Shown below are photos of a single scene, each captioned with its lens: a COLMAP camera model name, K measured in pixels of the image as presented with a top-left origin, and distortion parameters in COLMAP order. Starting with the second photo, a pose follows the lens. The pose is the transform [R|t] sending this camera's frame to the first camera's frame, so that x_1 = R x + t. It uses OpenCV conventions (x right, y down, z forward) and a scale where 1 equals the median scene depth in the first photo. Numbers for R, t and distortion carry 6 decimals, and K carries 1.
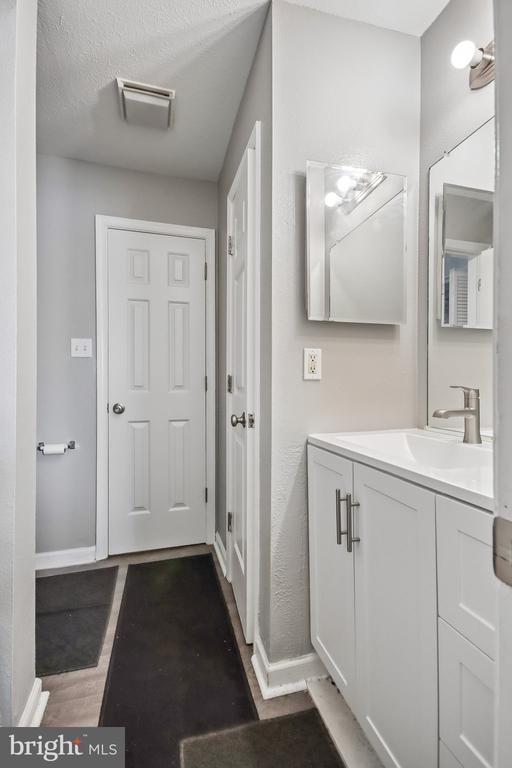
lens RADIAL K [[354.8, 0, 255.1], [0, 354.8, 383.8], [0, 0, 1]] dist [0.022638, -0.005506]
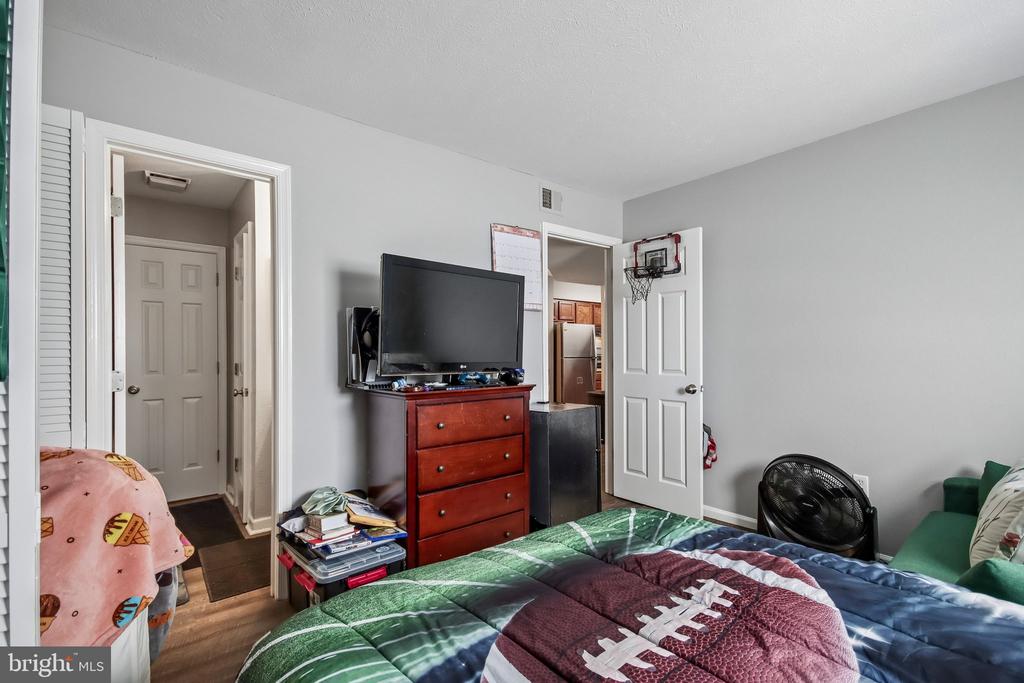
lens RADIAL K [[473.0, 0, 518.7], [0, 473.0, 350.3], [0, 0, 1]] dist [0.022638, -0.005506]
pose [[0.918916, -0.004351, 0.394430, 0.217256], [0.007567, 0.999950, -0.006598, -0.053772], [-0.394382, 0.009047, 0.918902, -1.211399]]
